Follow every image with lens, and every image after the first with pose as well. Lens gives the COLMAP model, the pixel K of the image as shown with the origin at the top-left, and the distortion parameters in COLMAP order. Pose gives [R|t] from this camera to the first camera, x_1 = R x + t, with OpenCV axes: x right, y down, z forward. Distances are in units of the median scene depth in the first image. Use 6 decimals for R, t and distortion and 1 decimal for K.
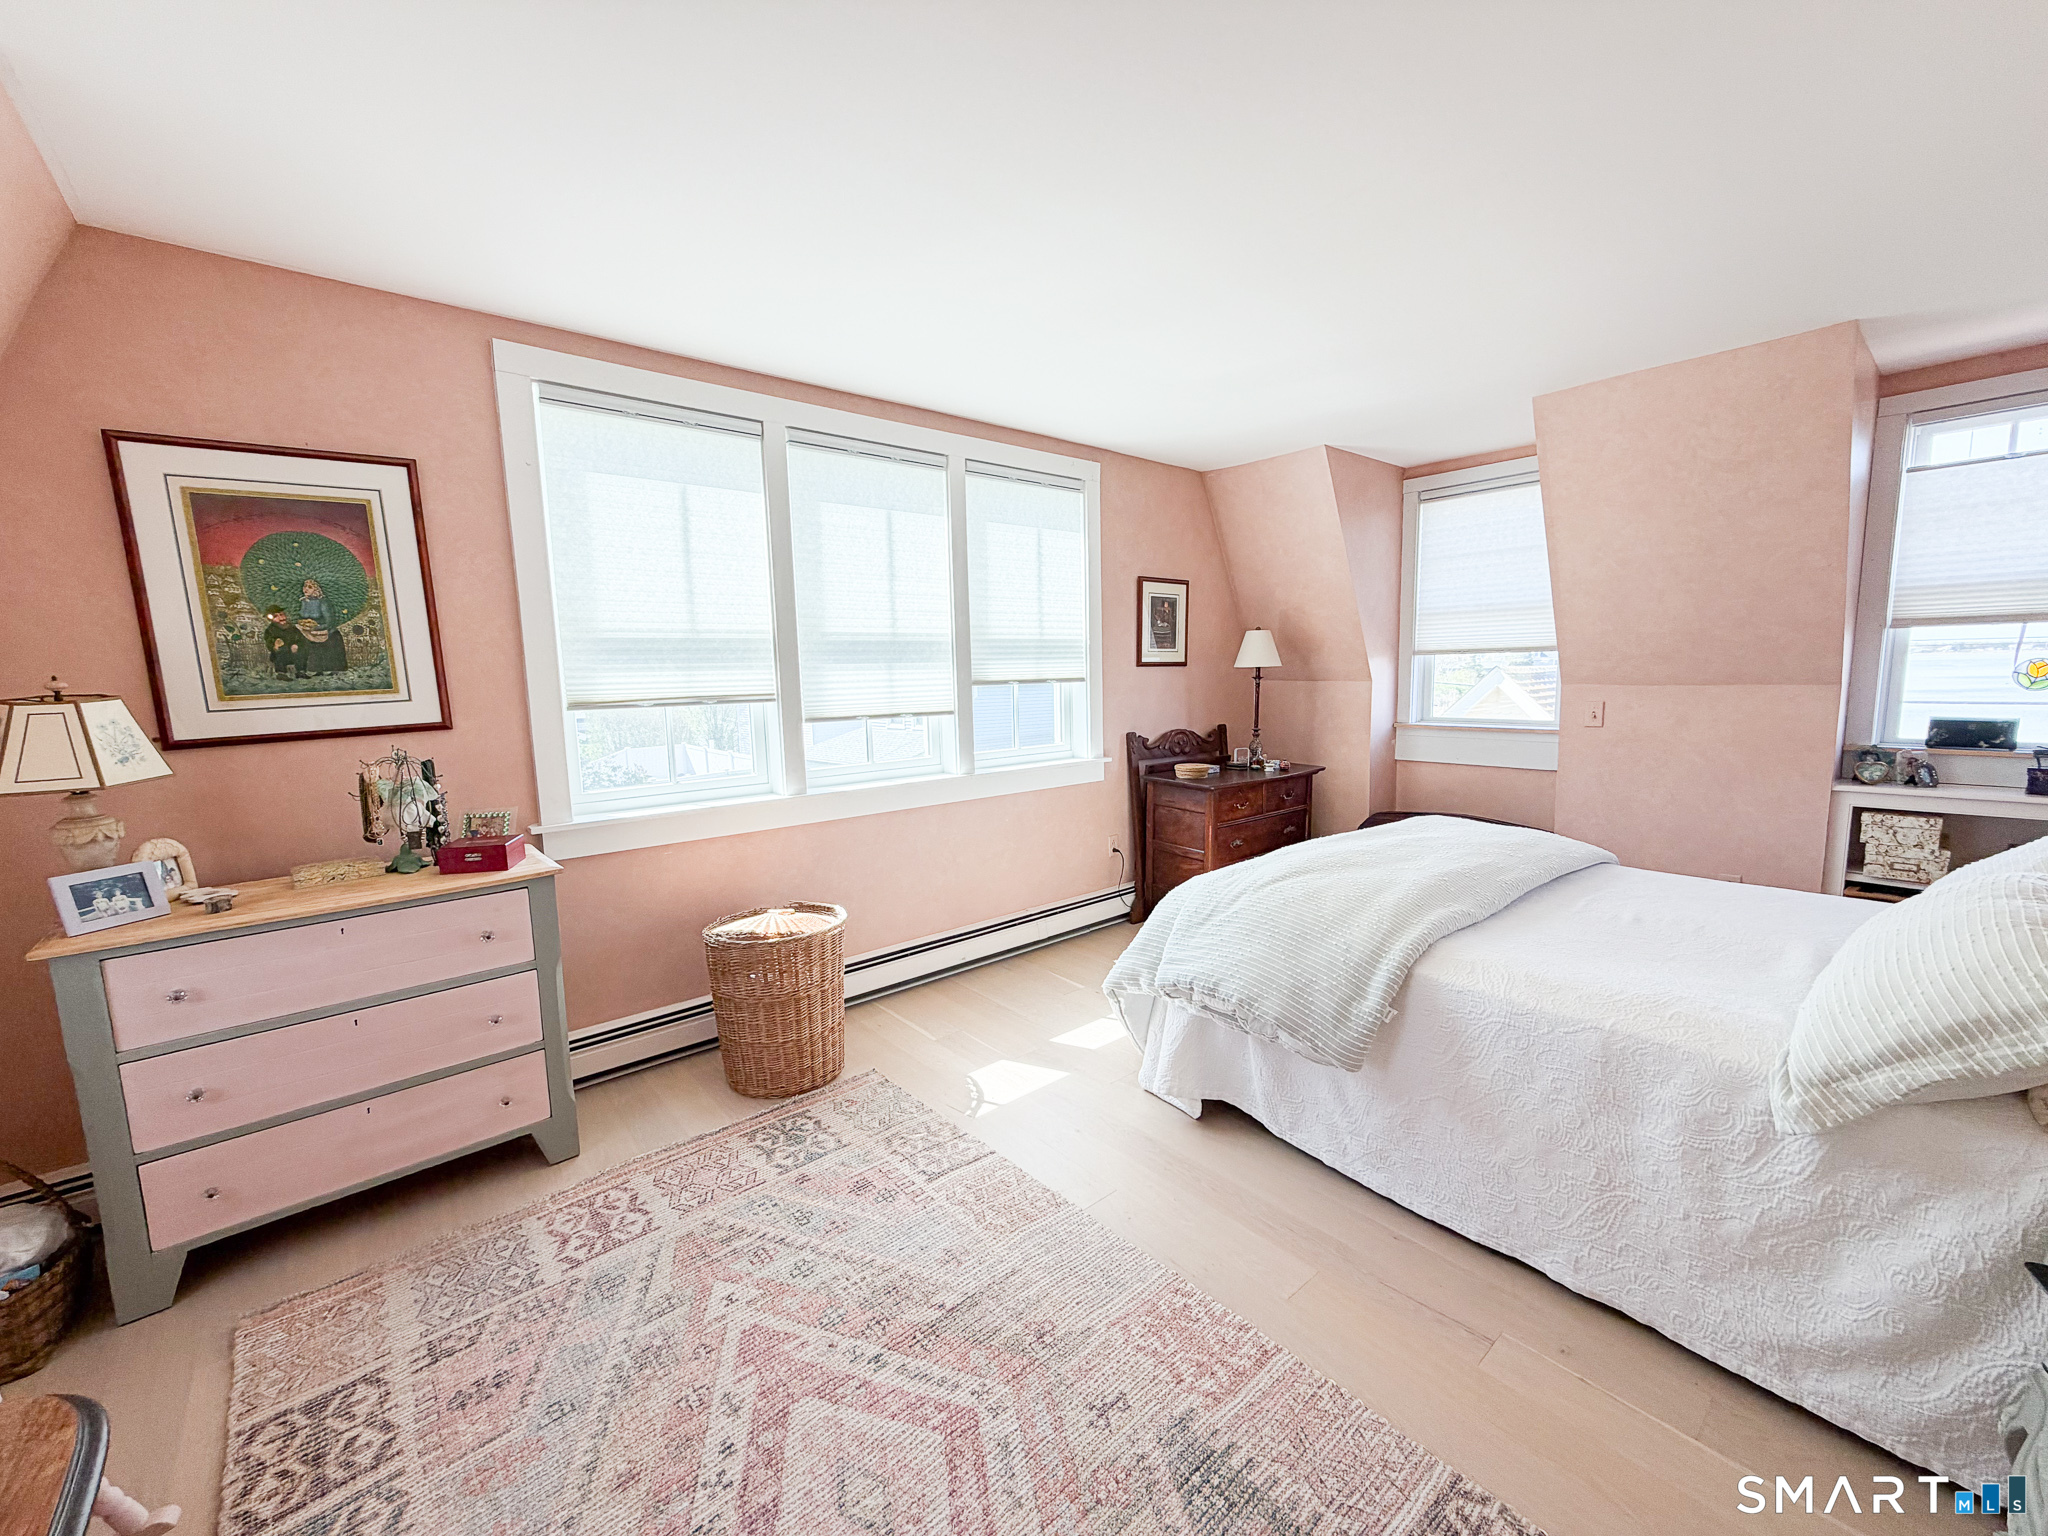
lens RADIAL K [[813.2, 0, 1016.7], [0, 813.2, 771.6], [0, 0, 1]] dist [-0.002804, -0.000333]
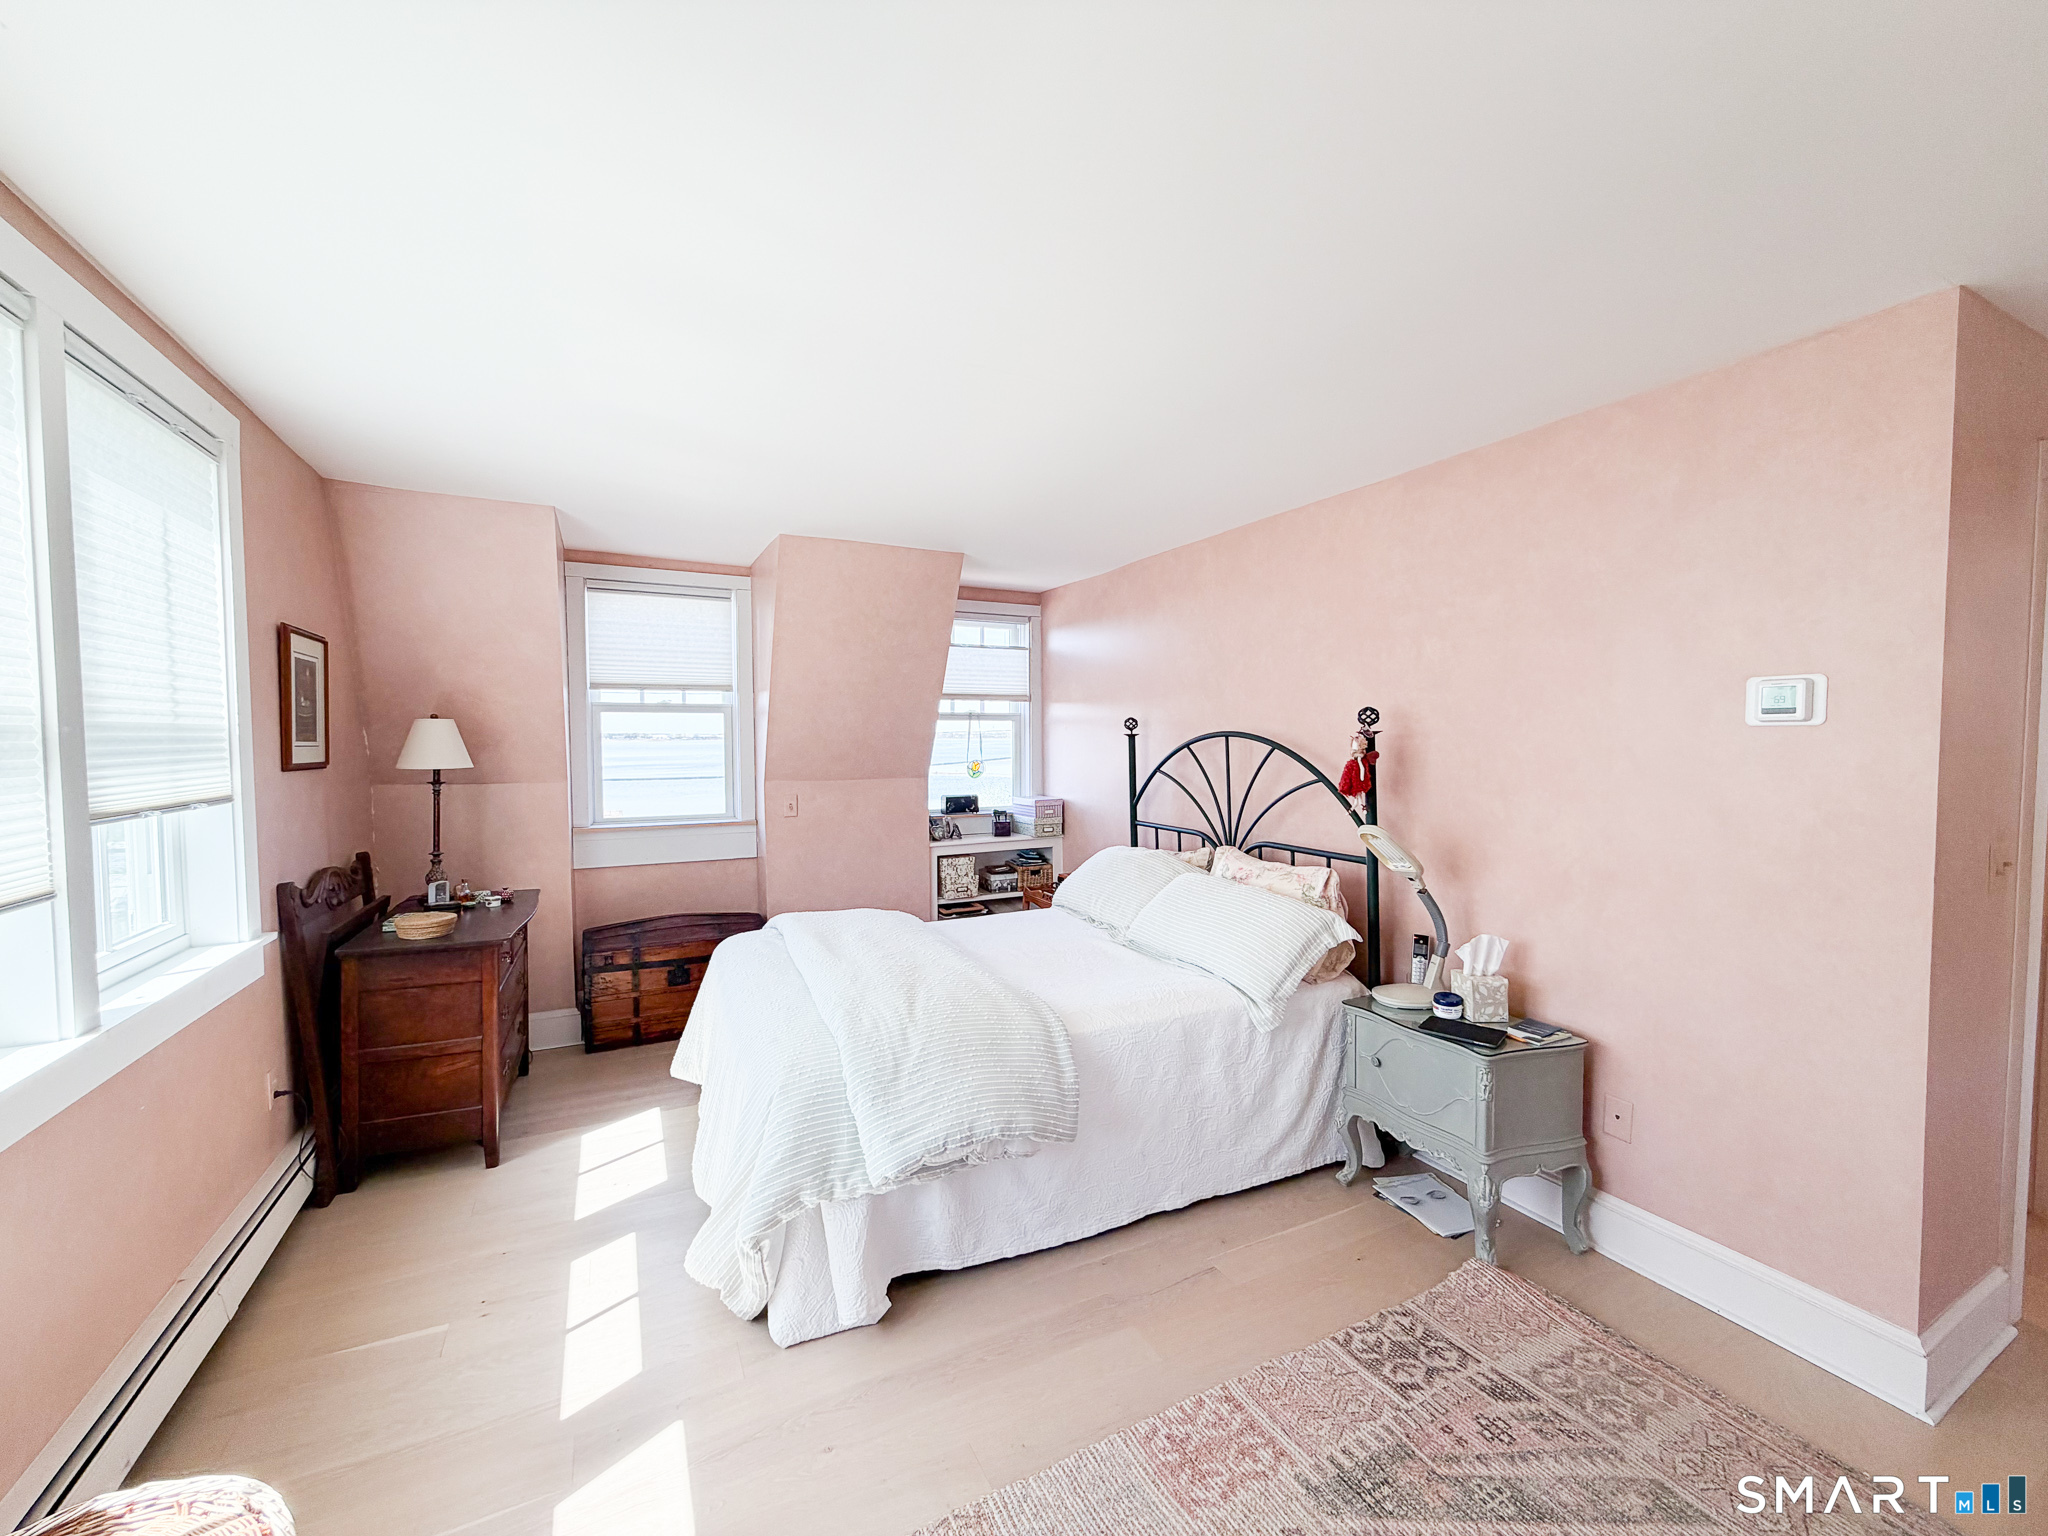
lens RADIAL K [[813.2, 0, 1022.2], [0, 813.2, 772.6], [0, 0, 1]] dist [-0.002804, -0.000333]
pose [[0.227635, -0.020674, 0.973527, -0.427187], [0.118411, 0.992943, -0.006601, -0.084320], [-0.966520, 0.116778, 0.228476, 0.476076]]
